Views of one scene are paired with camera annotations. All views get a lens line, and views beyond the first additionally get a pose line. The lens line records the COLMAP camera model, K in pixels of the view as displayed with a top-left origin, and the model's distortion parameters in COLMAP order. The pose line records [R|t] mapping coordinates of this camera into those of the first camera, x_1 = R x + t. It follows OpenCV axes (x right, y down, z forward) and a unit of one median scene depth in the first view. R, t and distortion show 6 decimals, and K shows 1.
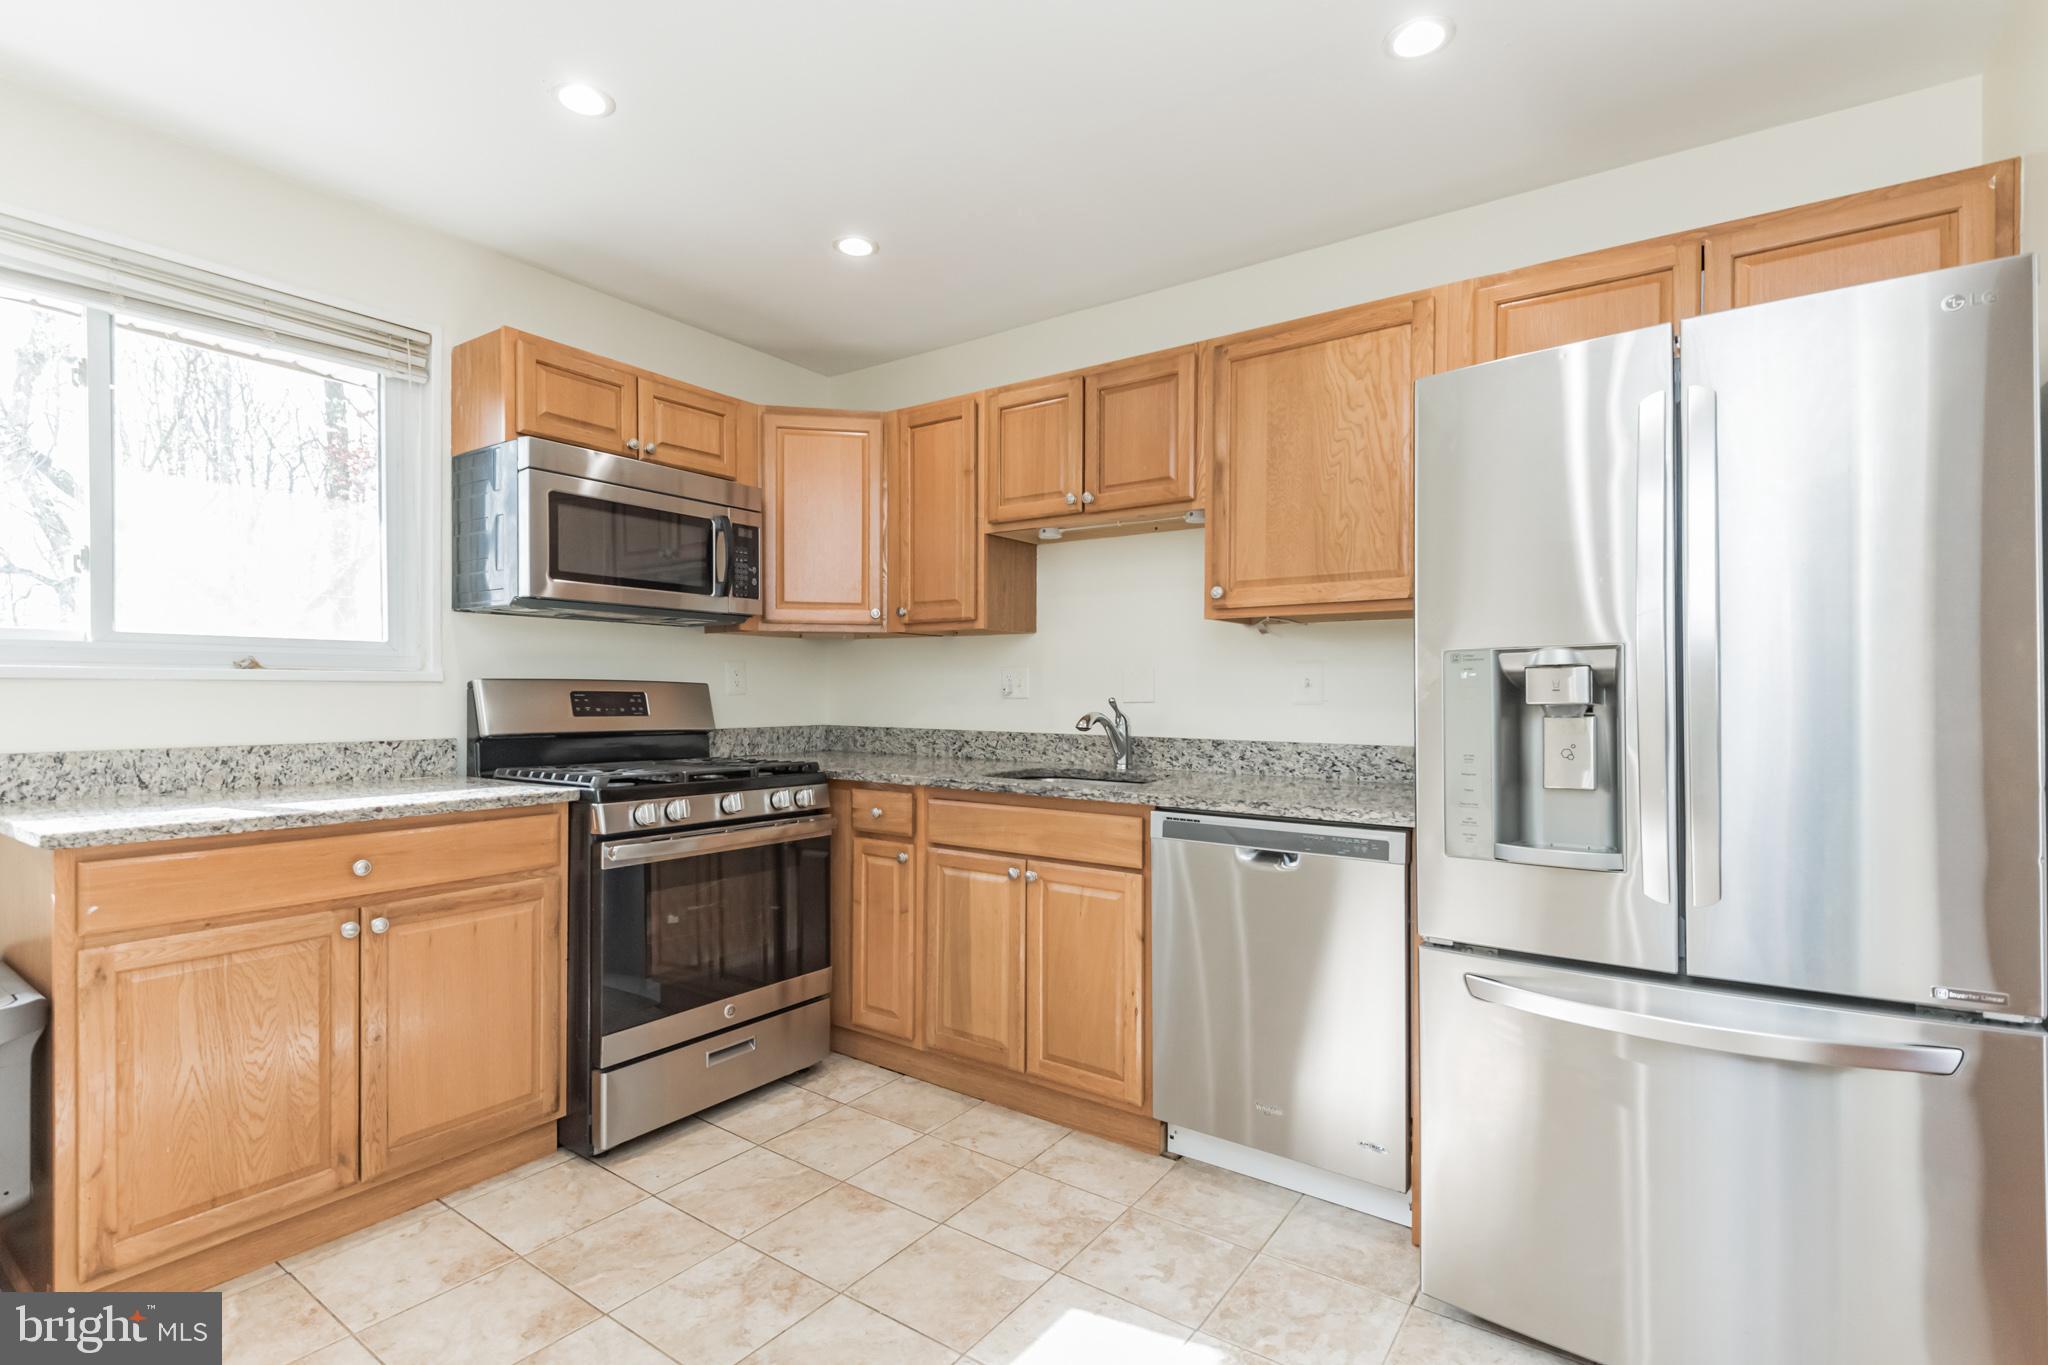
lens RADIAL K [[962.7, 0, 1017.9], [0, 962.7, 698.6], [0, 0, 1]] dist [0.013789, -0.009579]
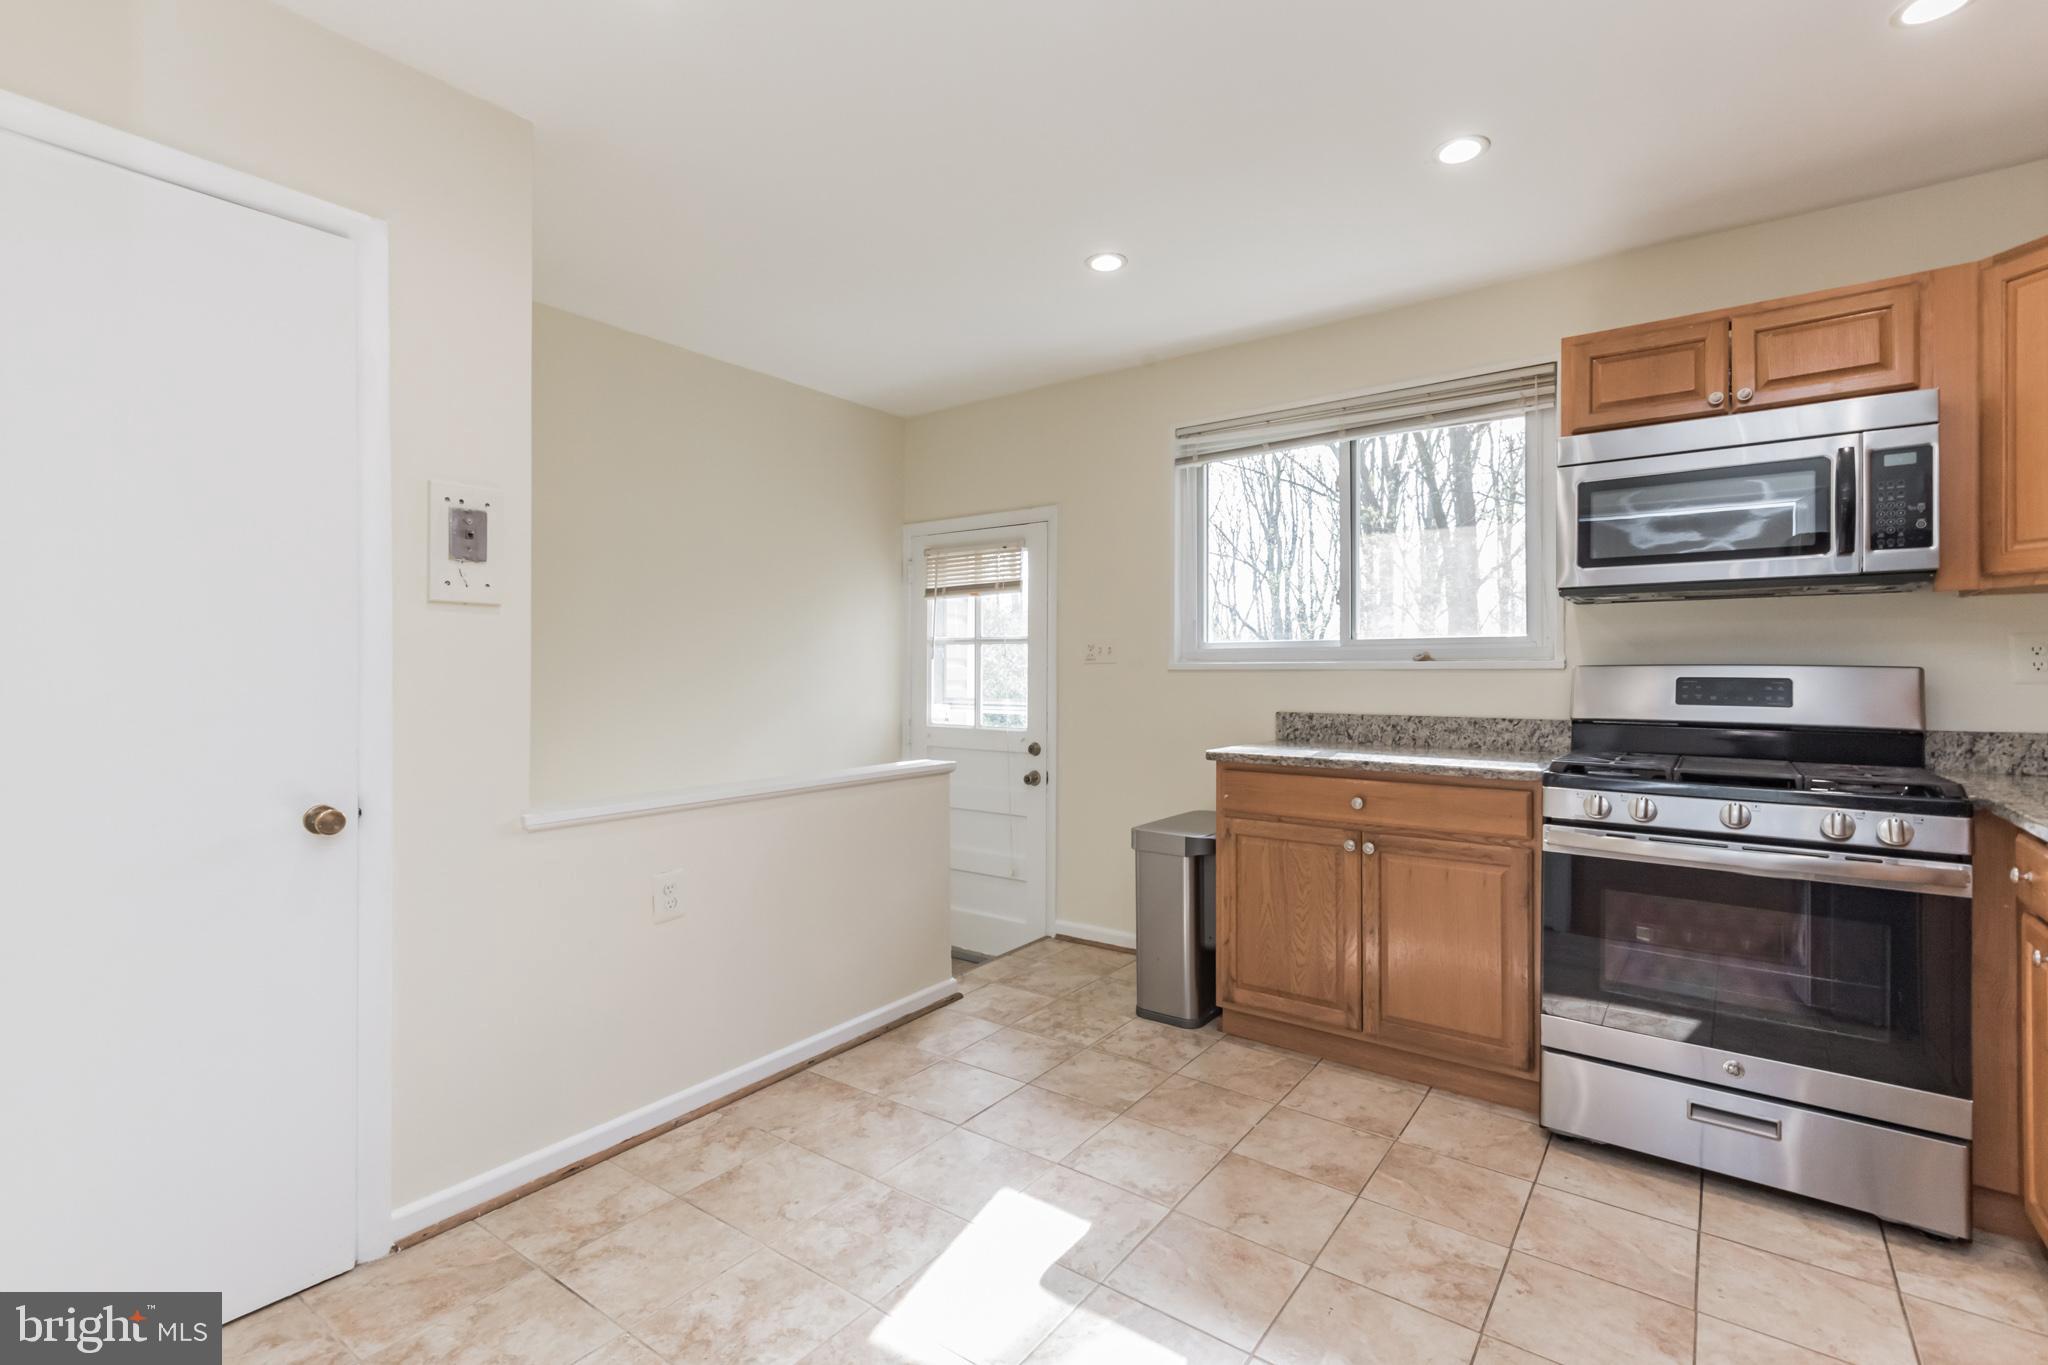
lens RADIAL K [[918.4, 0, 1003.7], [0, 918.4, 664.0], [0, 0, 1]] dist [0.019709, -0.003358]
pose [[-0.024020, -0.015747, -0.999587, 0.553077], [-0.008570, 0.999842, -0.015545, -0.000891], [0.999675, 0.008193, -0.024152, 0.434382]]
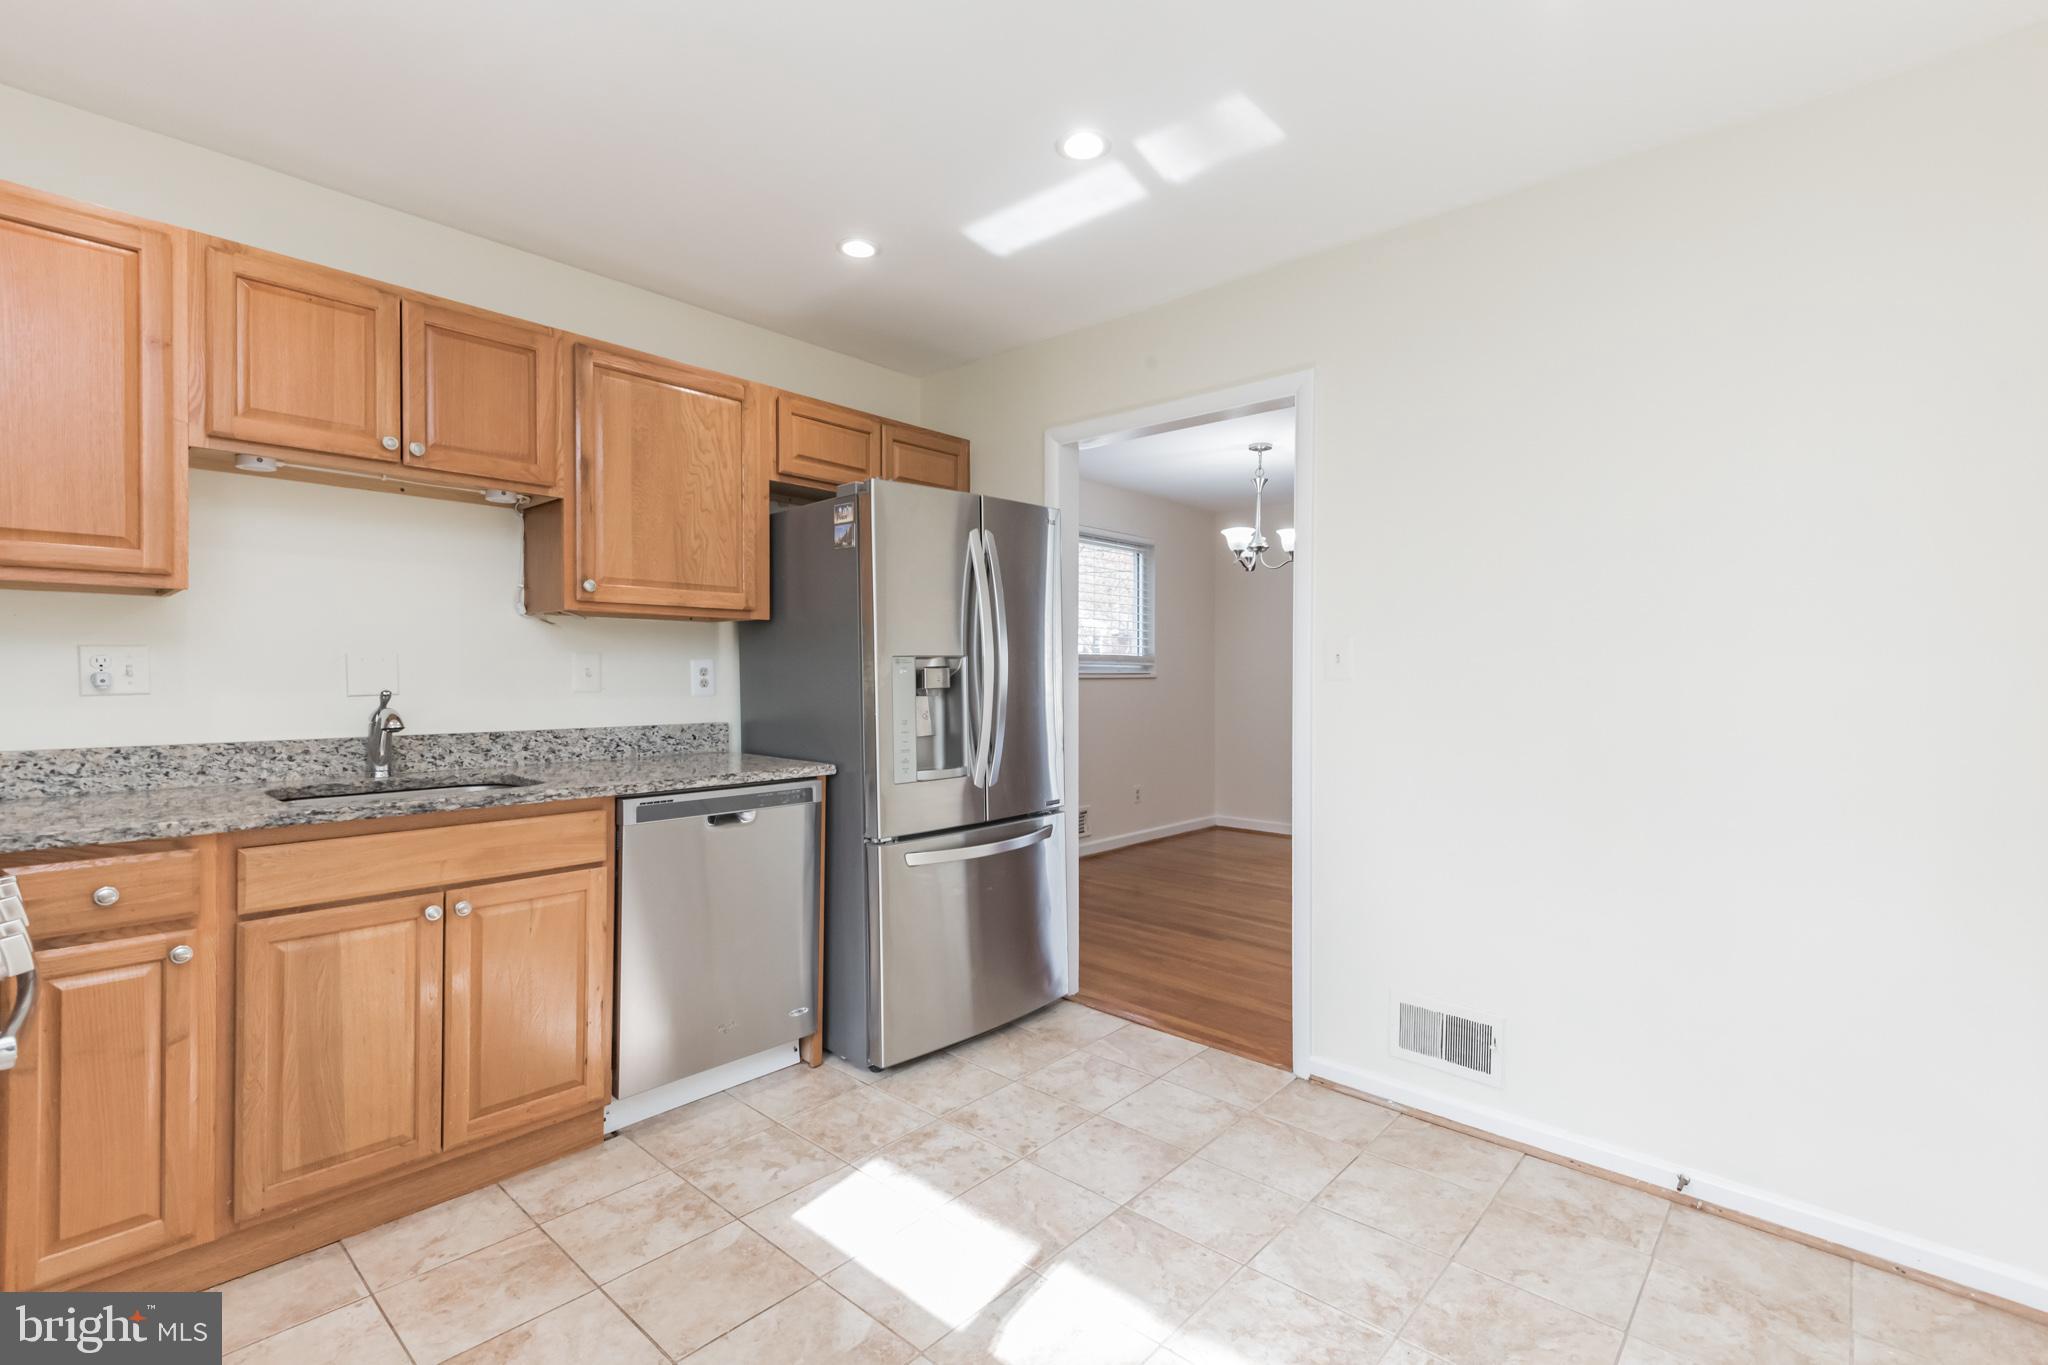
lens RADIAL K [[918.4, 0, 1038.3], [0, 918.4, 680.4], [0, 0, 1]] dist [0.019709, -0.003358]
pose [[0.111356, -0.011741, 0.993711, -0.764232], [0.005458, 0.999922, 0.011202, -0.018749], [-0.993766, 0.004176, 0.111412, 0.437135]]
